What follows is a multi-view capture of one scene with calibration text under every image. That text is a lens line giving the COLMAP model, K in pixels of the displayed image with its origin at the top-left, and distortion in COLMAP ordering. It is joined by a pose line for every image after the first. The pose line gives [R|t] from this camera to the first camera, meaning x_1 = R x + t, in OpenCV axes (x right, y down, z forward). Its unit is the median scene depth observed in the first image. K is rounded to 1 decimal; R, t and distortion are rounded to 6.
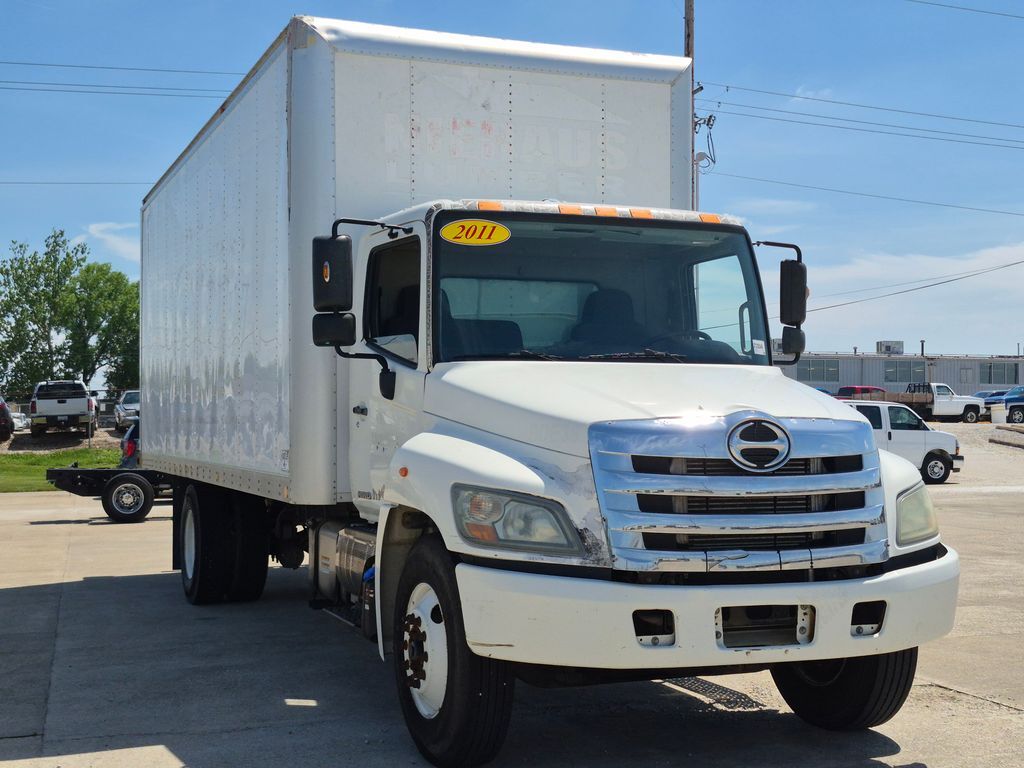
lens RADIAL K [[1432.8, 0, 503.1], [0, 1432.8, 382.9], [0, 0, 1]] dist [0.130892, 0.000000]
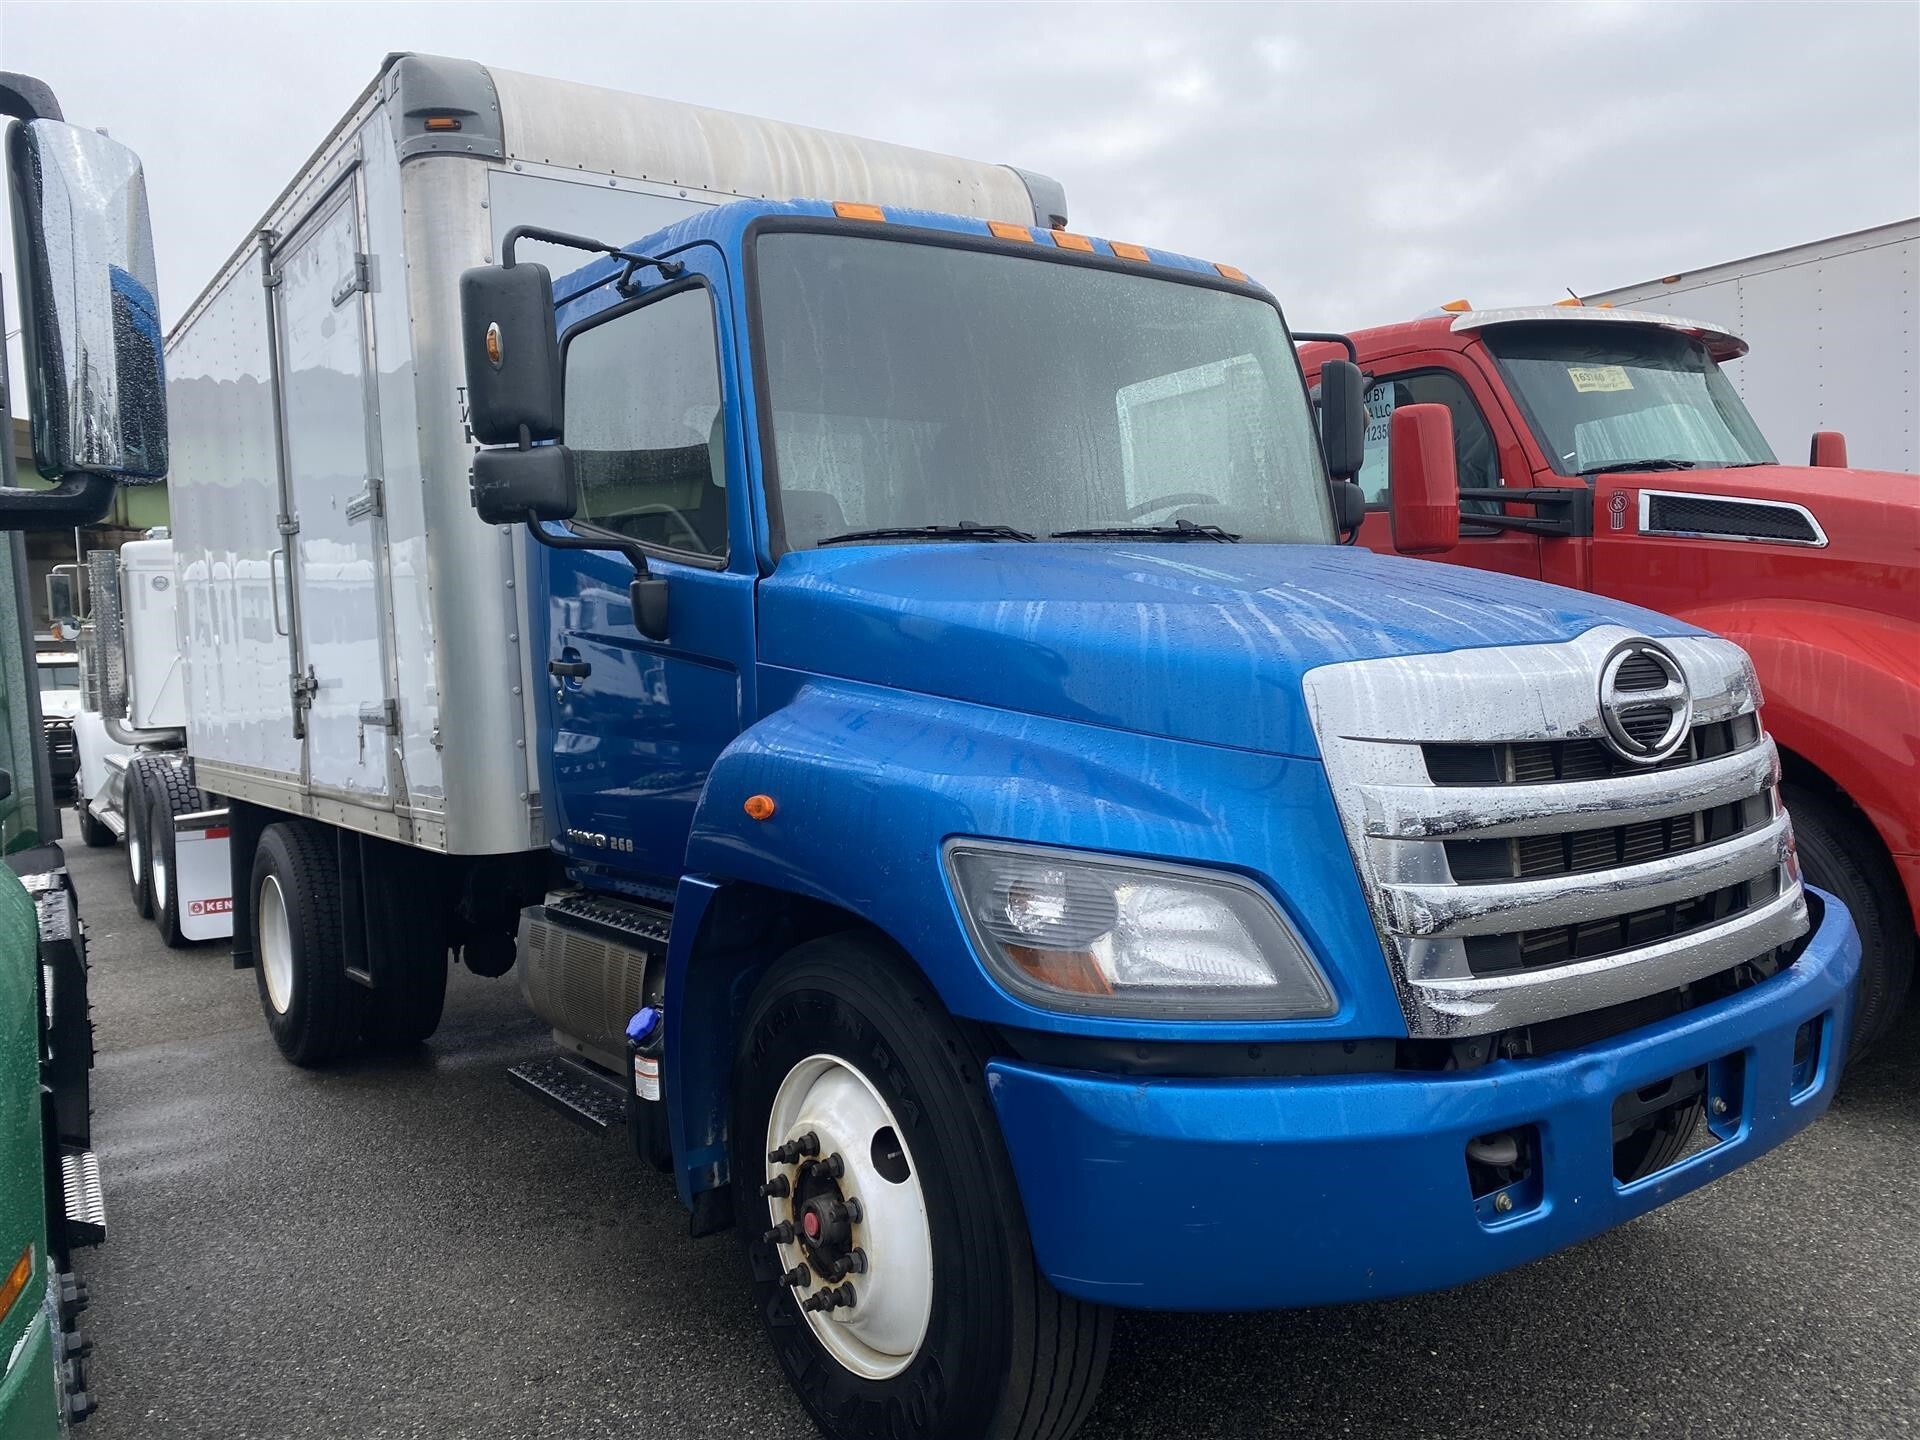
lens RADIAL K [[1467.5, 0, 950.3], [0, 1467.5, 726.3], [0, 0, 1]] dist [0.046054, -0.003018]
pose [[0.966835, -0.059974, 0.248261, -0.124169], [0.043666, 0.996542, 0.070688, 0.011243], [-0.251642, -0.057503, 0.966111, 0.594621]]
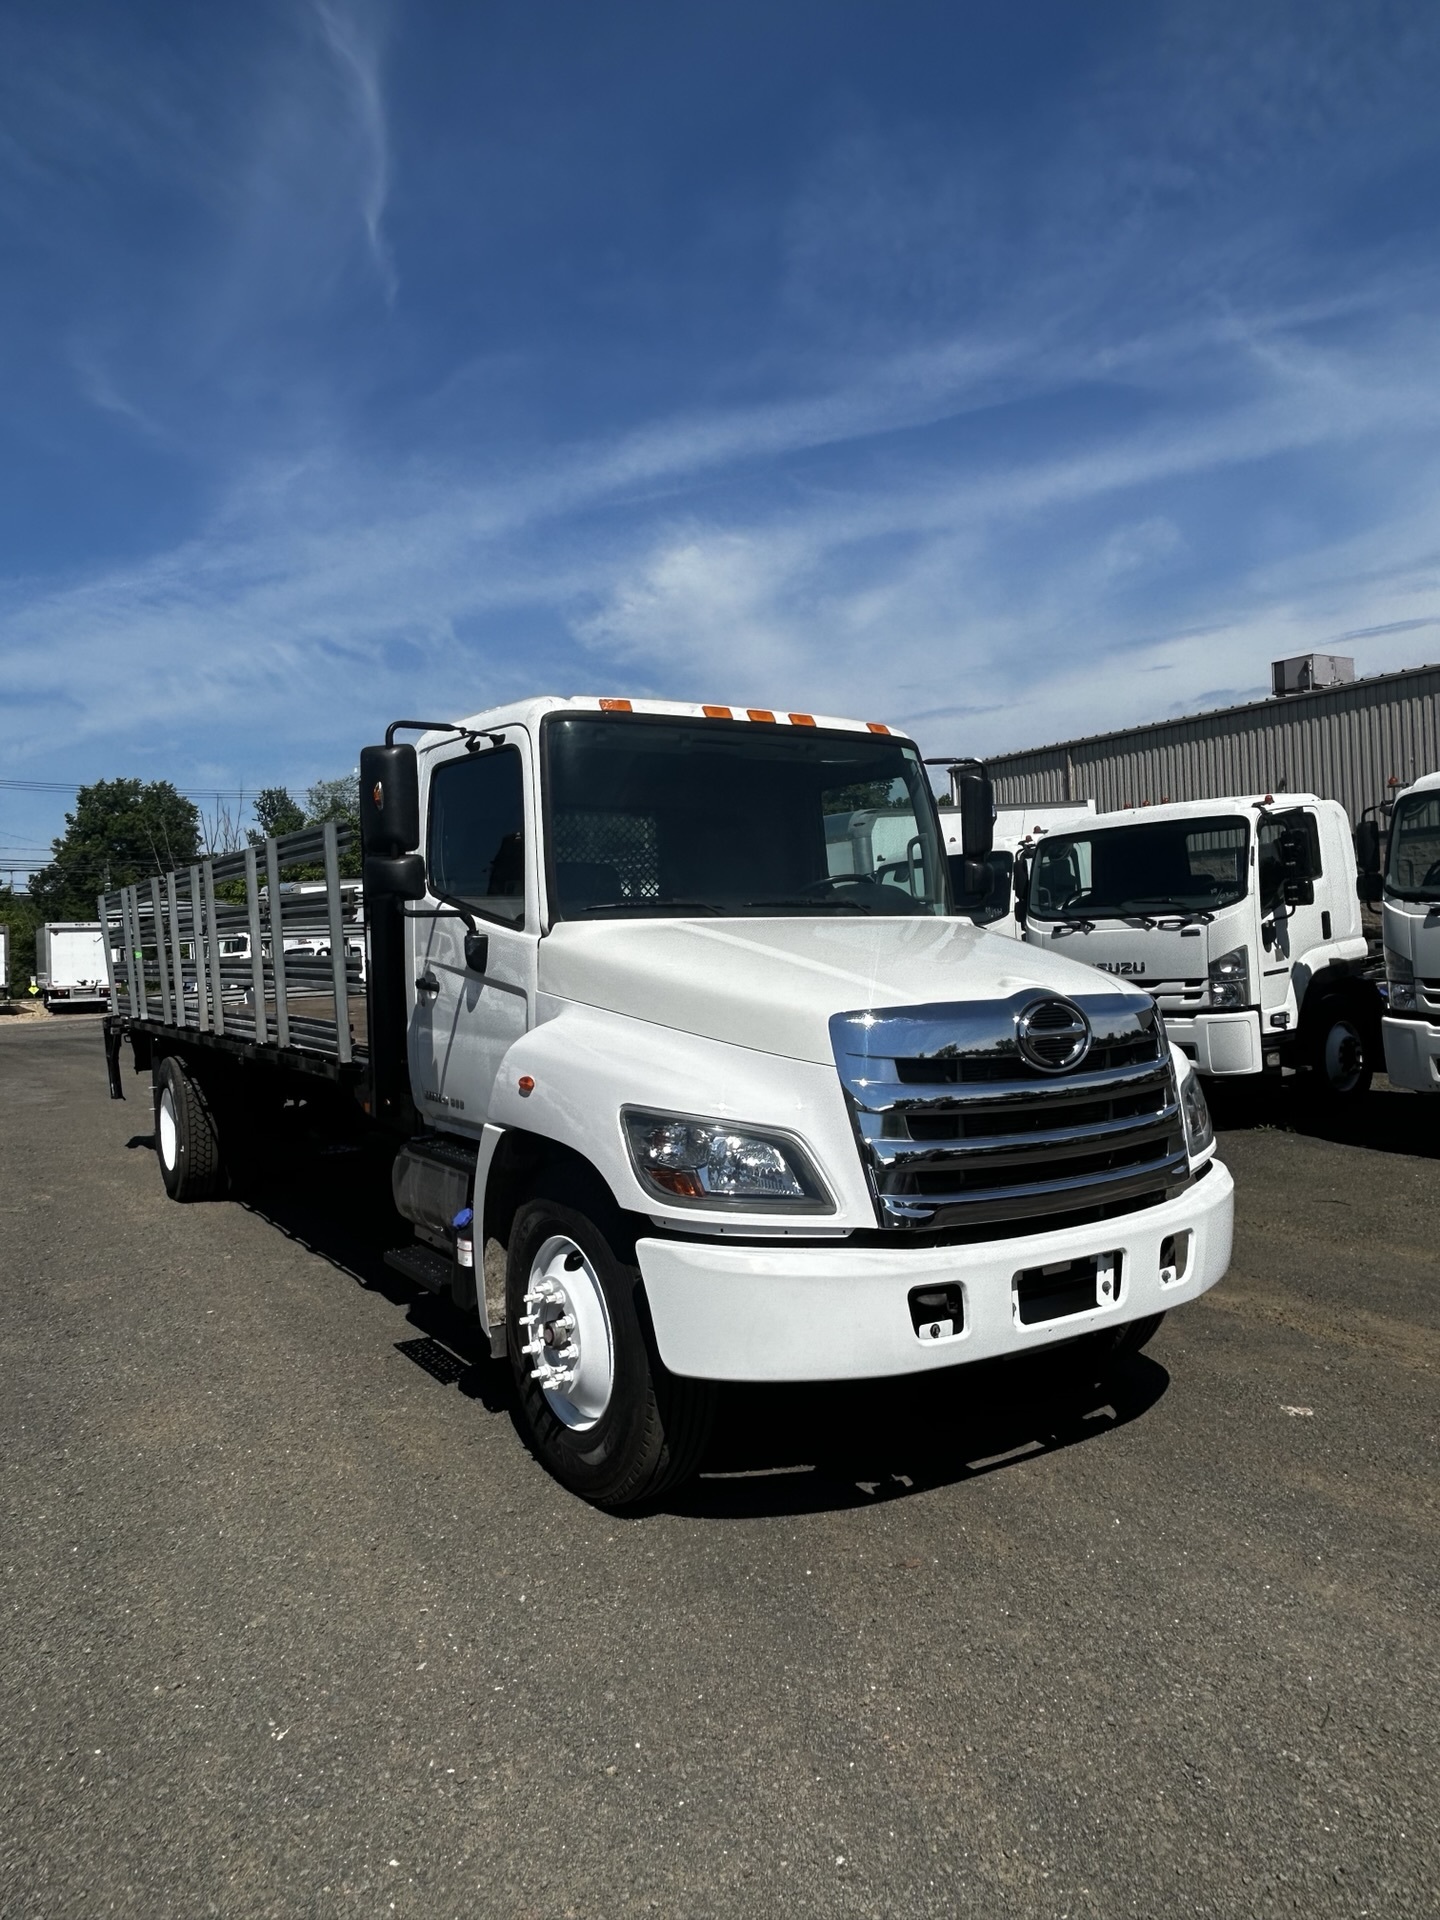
lens RADIAL K [[1340.3, 0, 708.5], [0, 1340.3, 964.7], [0, 0, 1]] dist [0.044016, -0.017119]
pose [[0.982934, -0.028517, 0.181734, -0.101978], [0.021857, 0.999018, 0.038545, -0.018528], [-0.182655, -0.033915, 0.982592, 0.363260]]
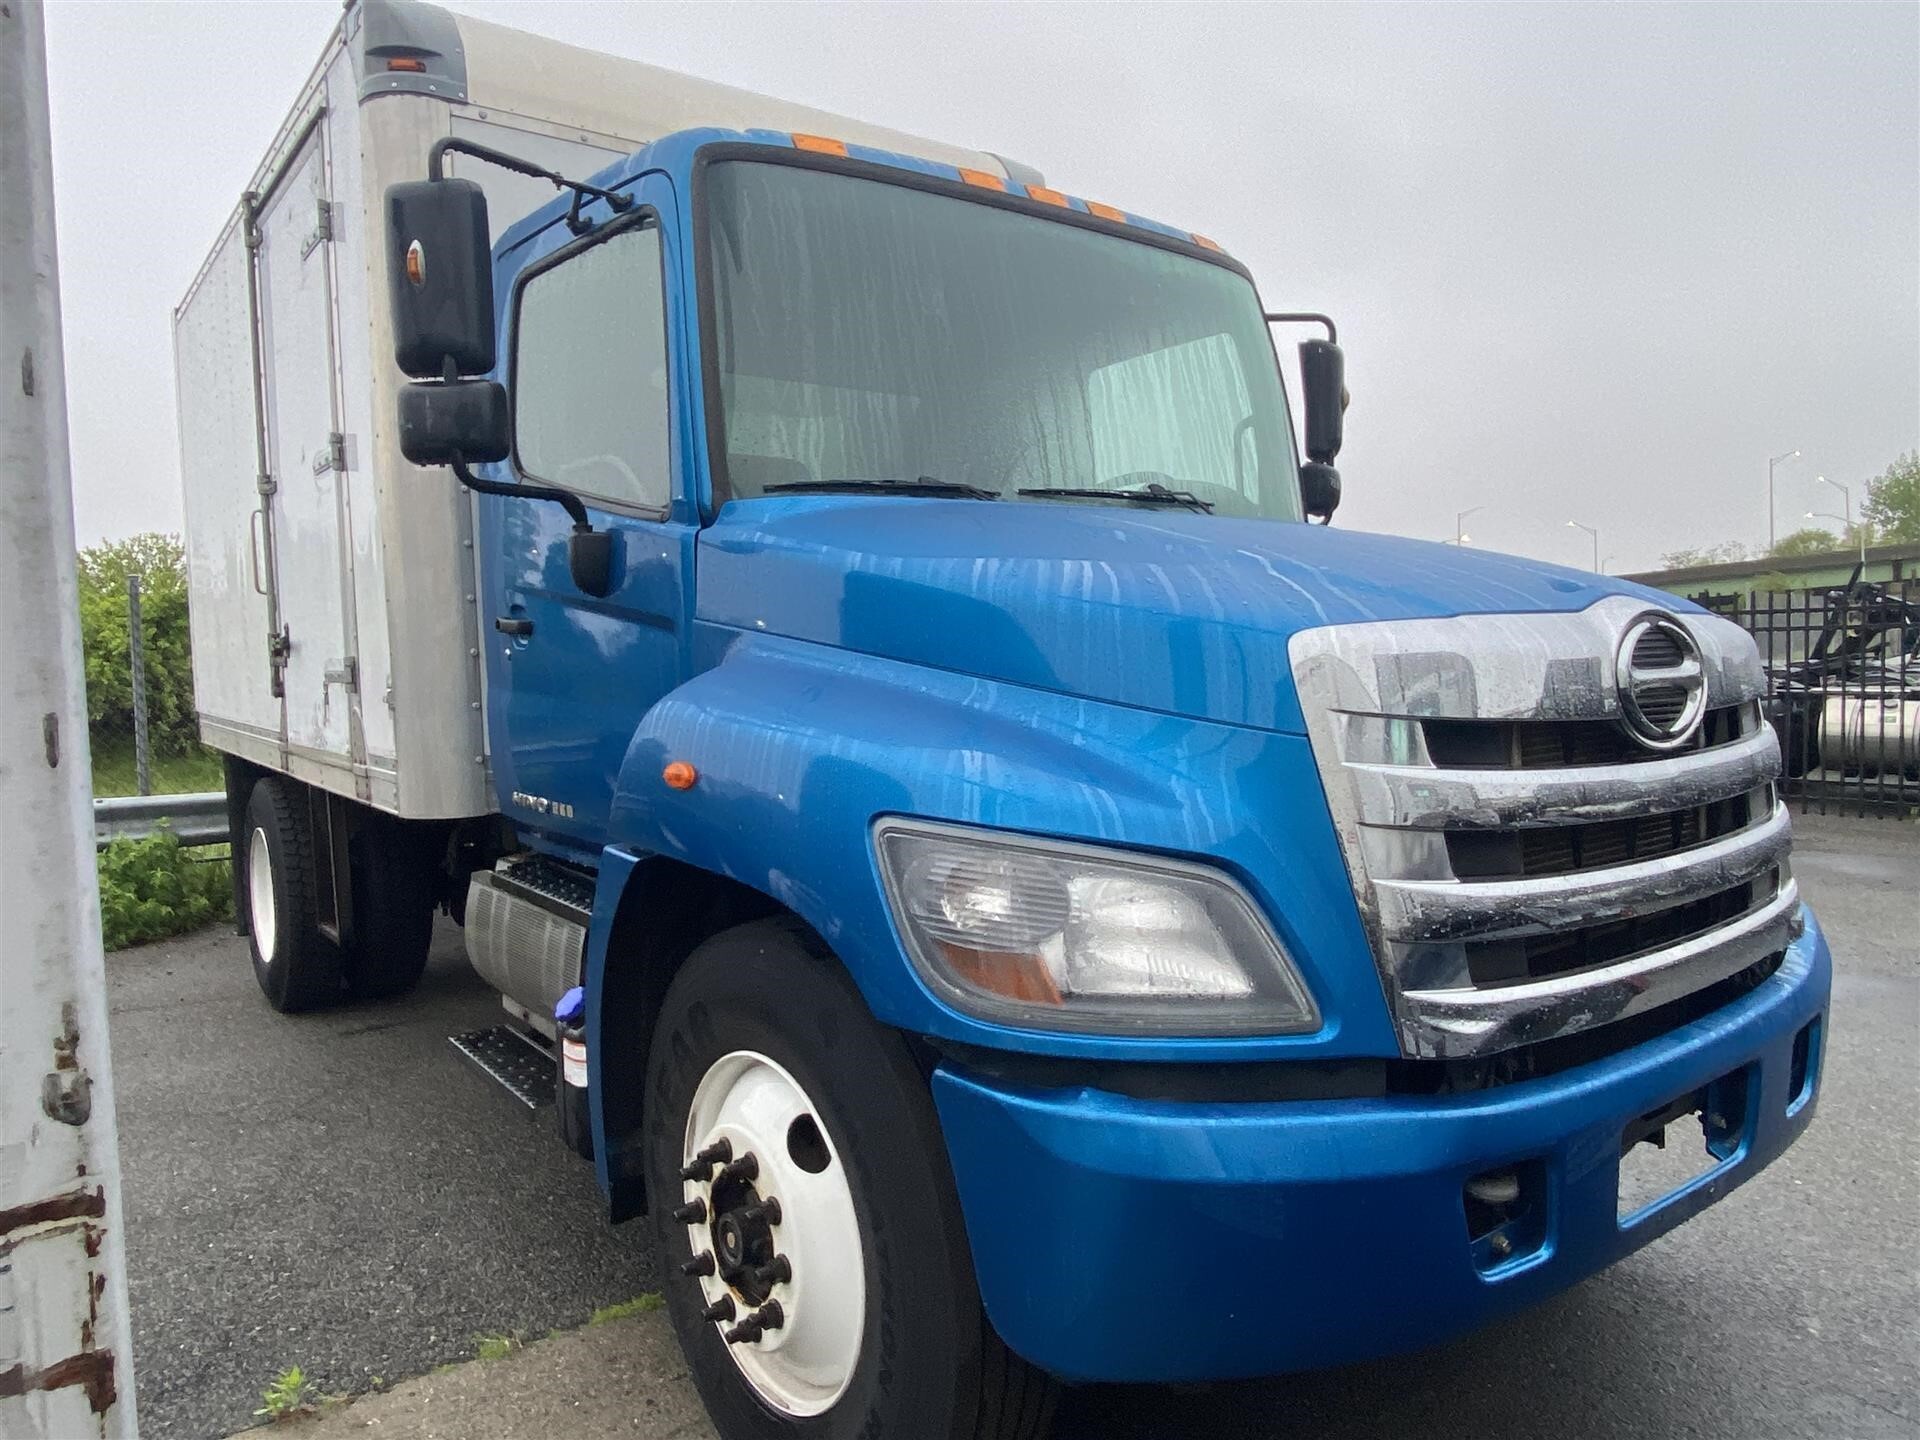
lens RADIAL K [[1294.0, 0, 964.4], [0, 1294.0, 738.9], [0, 0, 1]] dist [0.009494, 0.004856]
pose [[0.963428, -0.043042, 0.264488, -0.089803], [0.018322, 0.995287, 0.095230, 0.022265], [-0.267341, -0.086901, 0.959676, 0.677824]]
